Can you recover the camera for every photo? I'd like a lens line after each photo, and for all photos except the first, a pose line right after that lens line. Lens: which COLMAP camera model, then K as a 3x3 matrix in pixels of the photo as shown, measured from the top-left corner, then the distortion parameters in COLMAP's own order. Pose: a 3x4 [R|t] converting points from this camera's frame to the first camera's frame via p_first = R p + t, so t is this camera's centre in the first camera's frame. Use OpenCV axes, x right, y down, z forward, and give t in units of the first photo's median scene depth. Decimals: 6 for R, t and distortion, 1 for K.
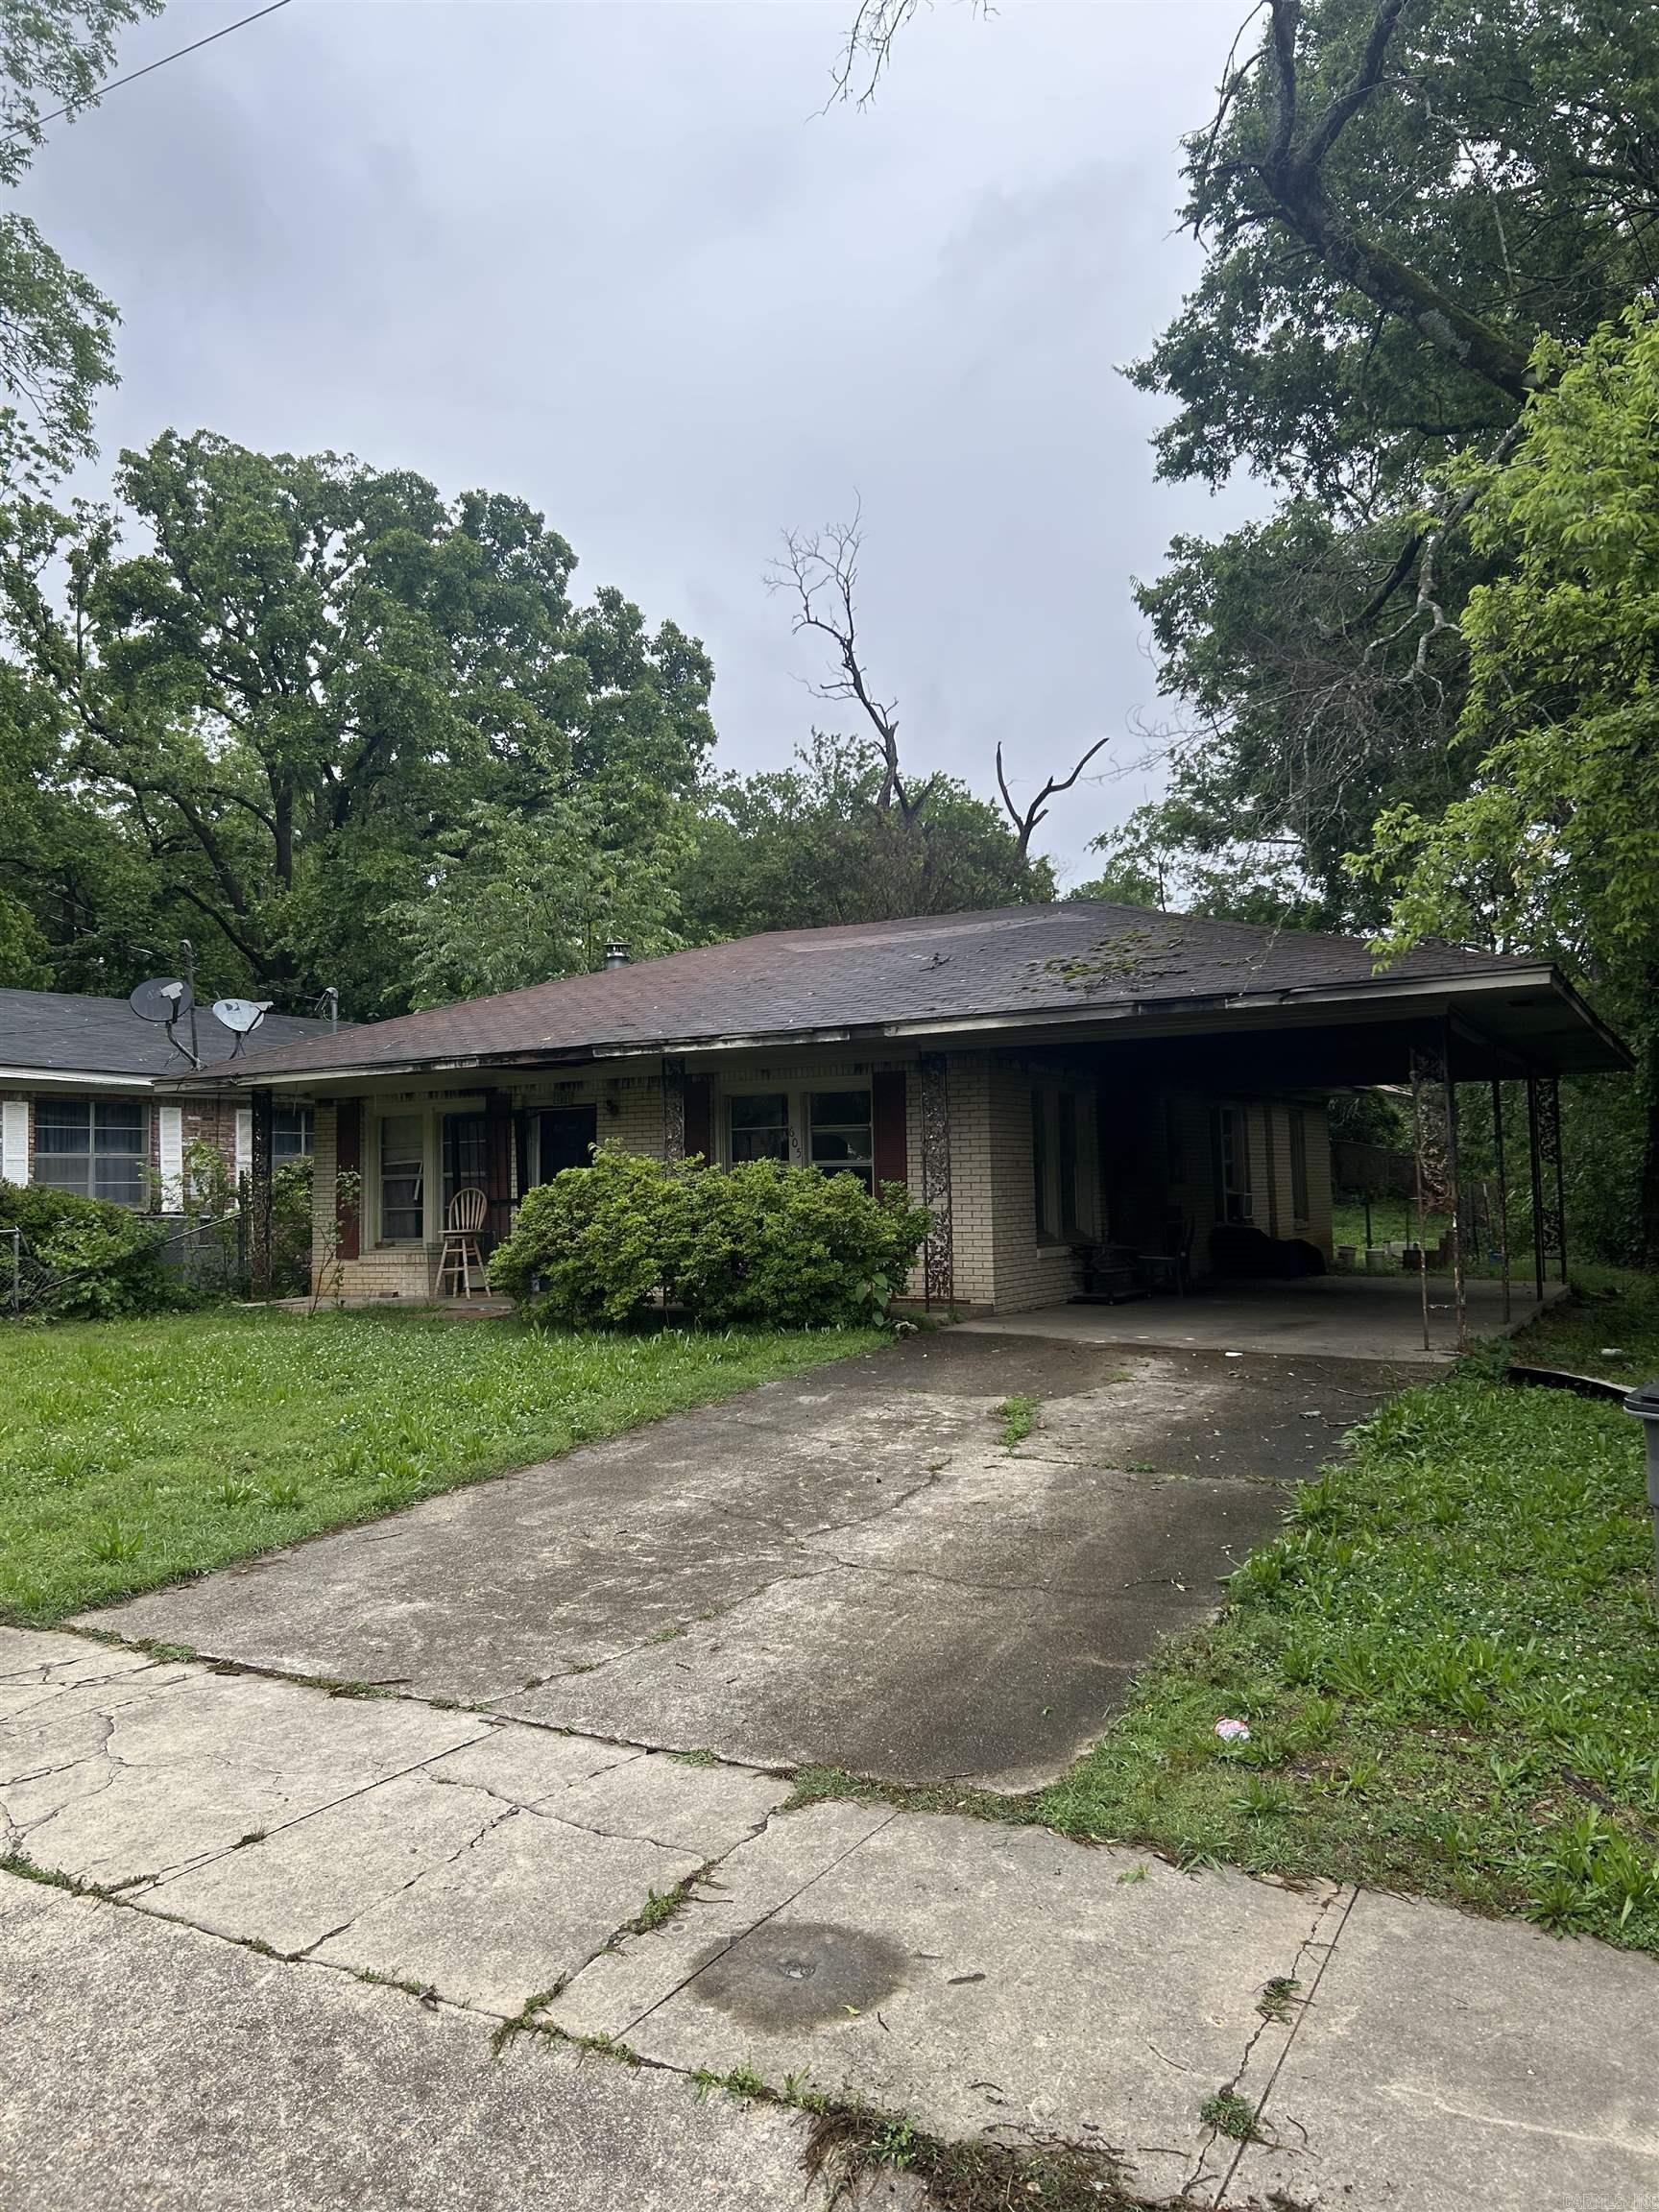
lens RADIAL K [[1669.4, 0, 825.3], [0, 1669.4, 1095.7], [0, 0, 1]] dist [0.011246, -0.002749]
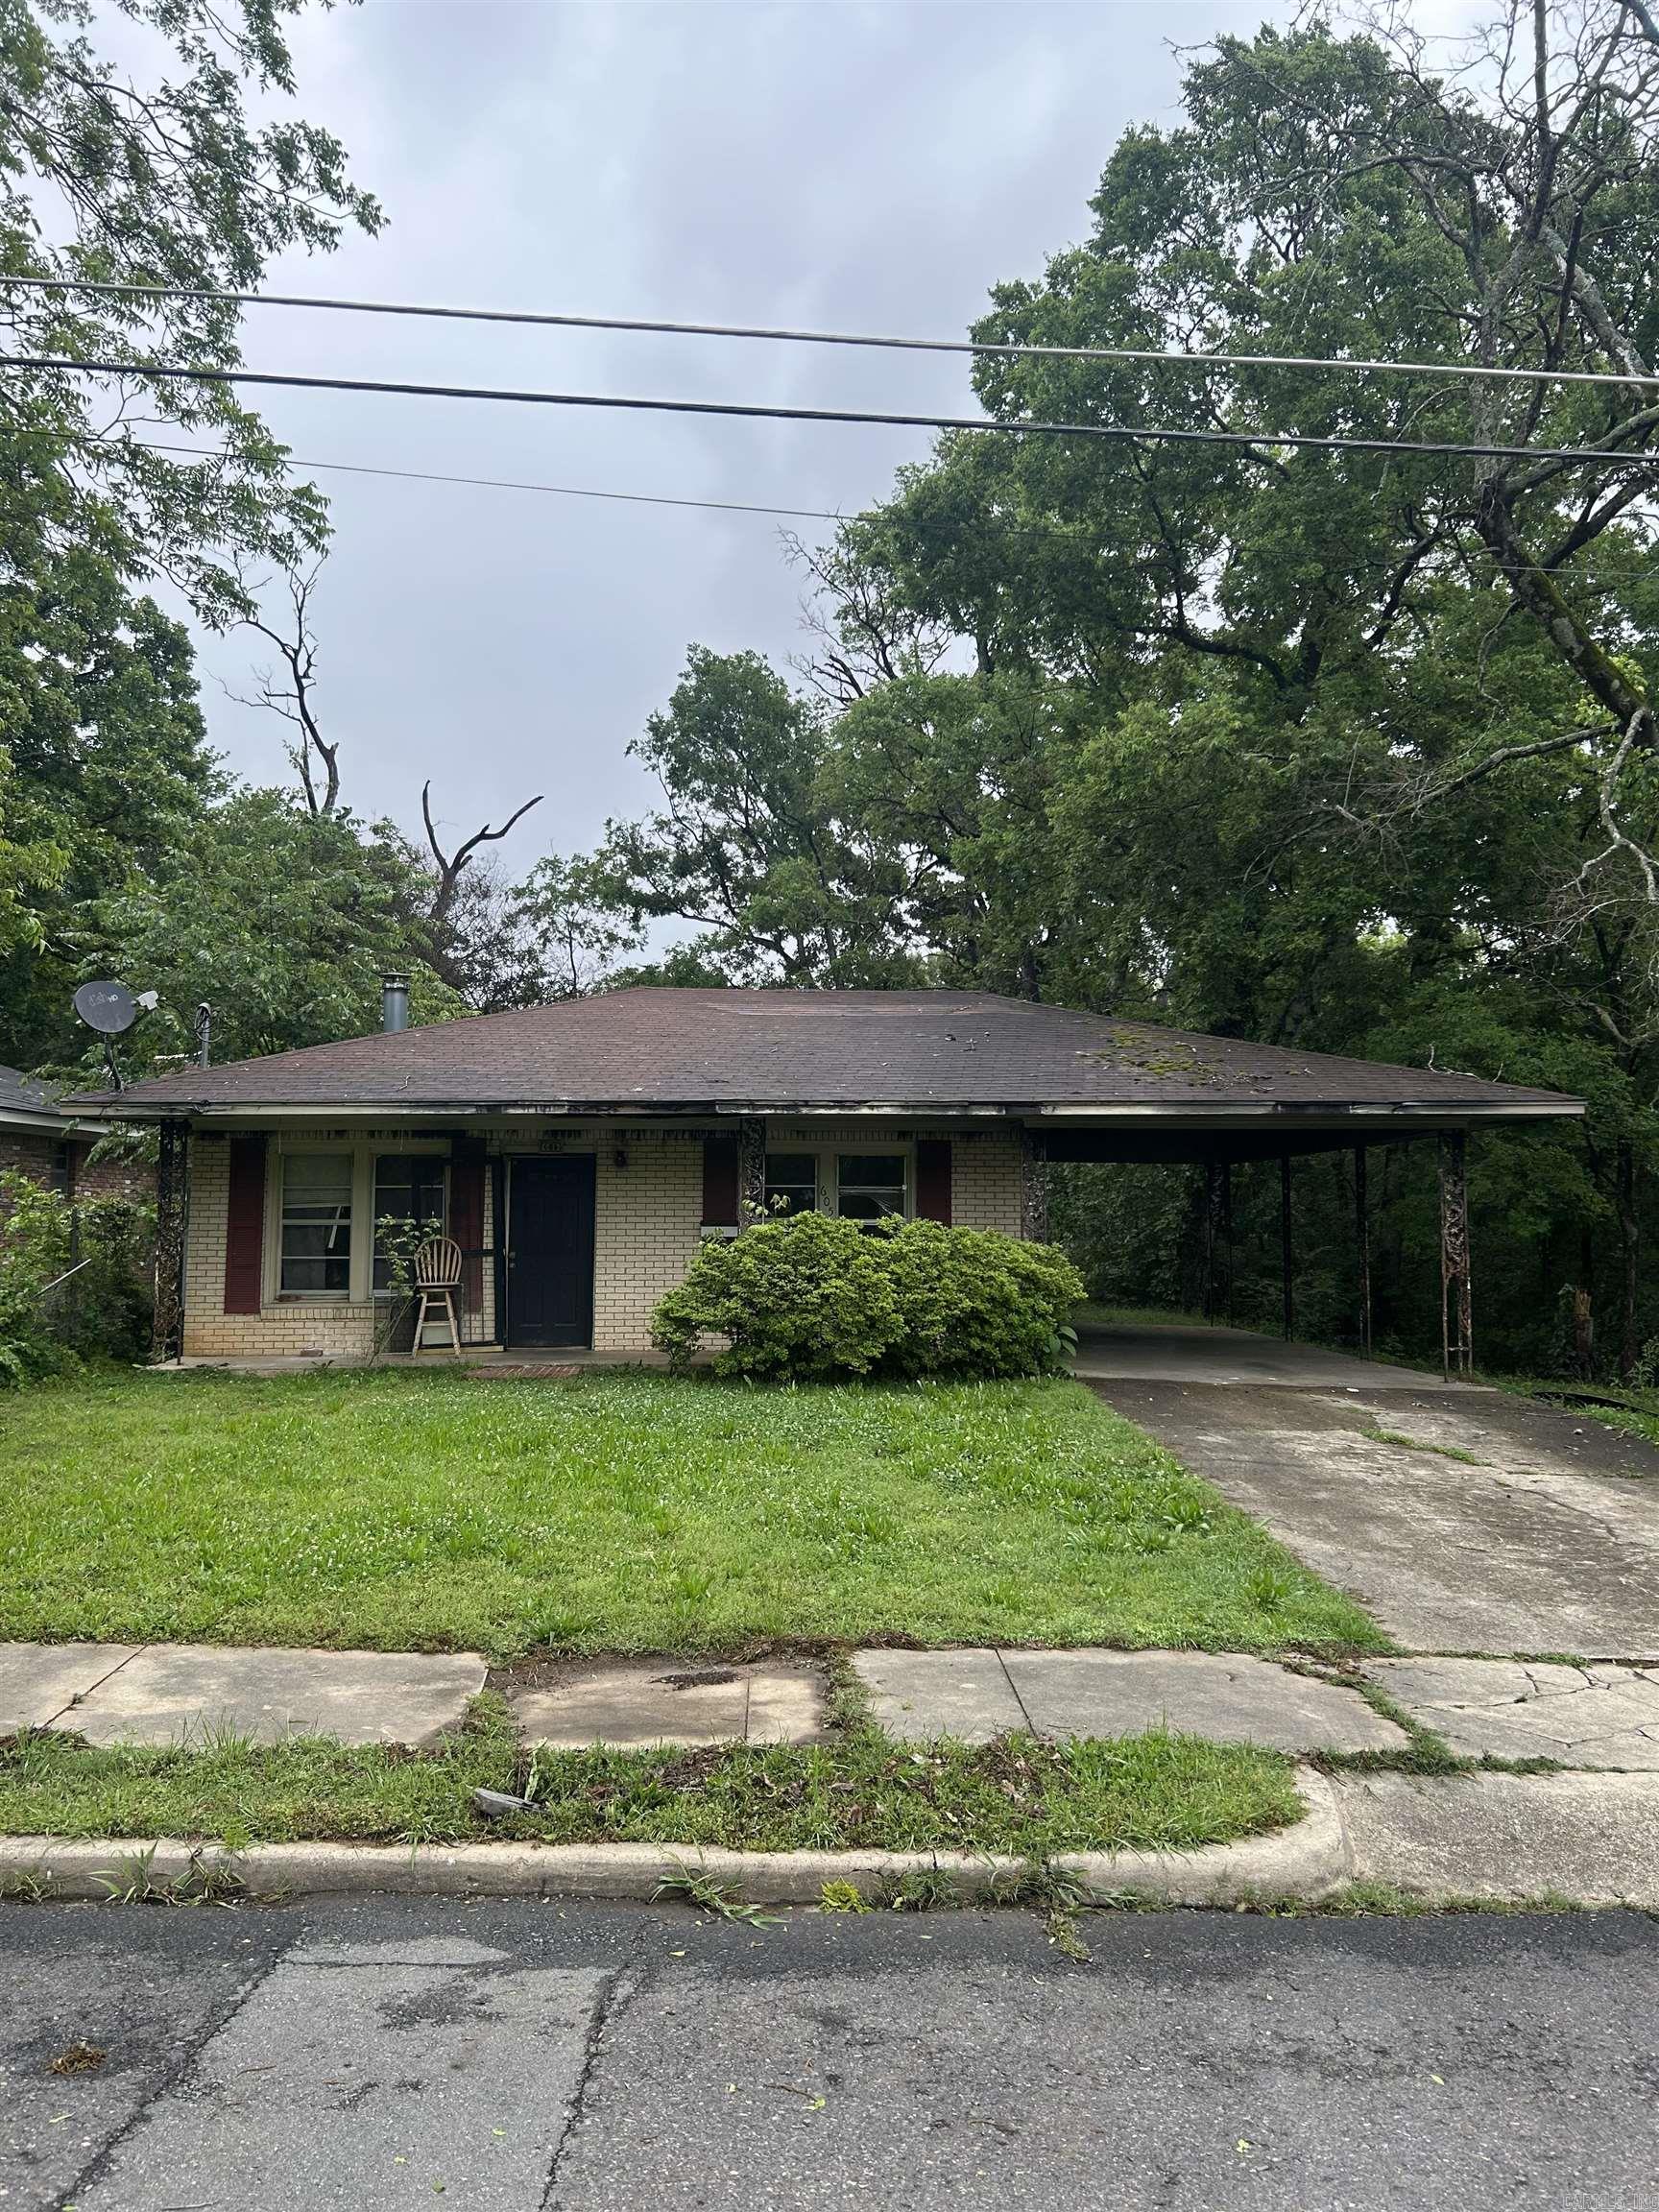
lens RADIAL K [[1669.4, 0, 825.0], [0, 1669.4, 1111.2], [0, 0, 1]] dist [0.011246, -0.002749]
pose [[0.850685, 0.058206, 0.522444, -0.565440], [-0.049994, 0.998304, -0.029819, 0.002559], [-0.523294, -0.000752, 0.852152, 0.102225]]
